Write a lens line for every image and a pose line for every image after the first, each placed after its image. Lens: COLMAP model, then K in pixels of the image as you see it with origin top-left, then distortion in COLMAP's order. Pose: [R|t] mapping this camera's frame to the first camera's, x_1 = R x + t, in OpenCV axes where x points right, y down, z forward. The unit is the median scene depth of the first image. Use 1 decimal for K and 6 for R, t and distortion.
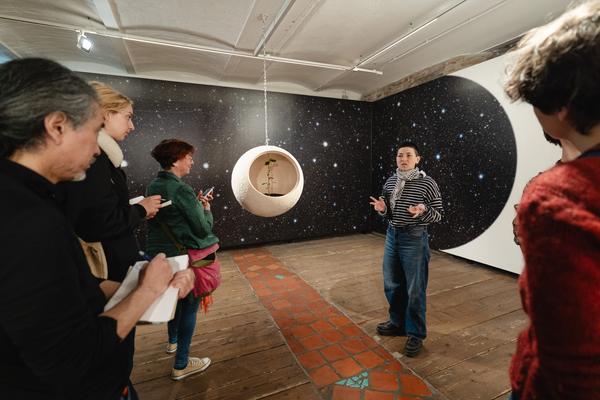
lens RADIAL K [[297.7, 0, 300.1], [0, 297.7, 199.4], [0, 0, 1]] dist [-0.004641, -0.001072]
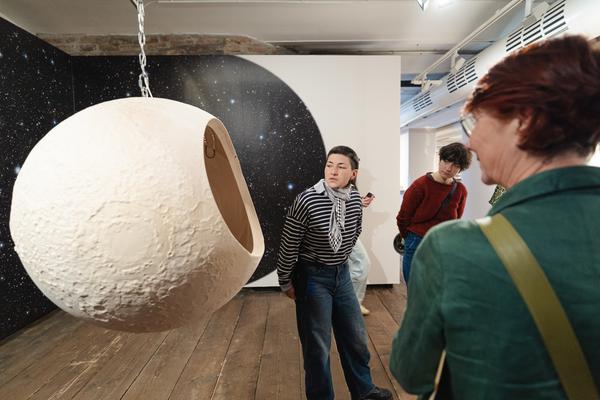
lens RADIAL K [[351.1, 0, 300.2], [0, 351.1, 199.4], [0, 0, 1]] dist [-0.001322, -0.000290]
pose [[0.341057, -0.049749, 0.938725, -0.323796], [0.101382, 0.994721, 0.015882, -0.050421], [-0.934560, 0.089753, 0.344300, 0.588808]]
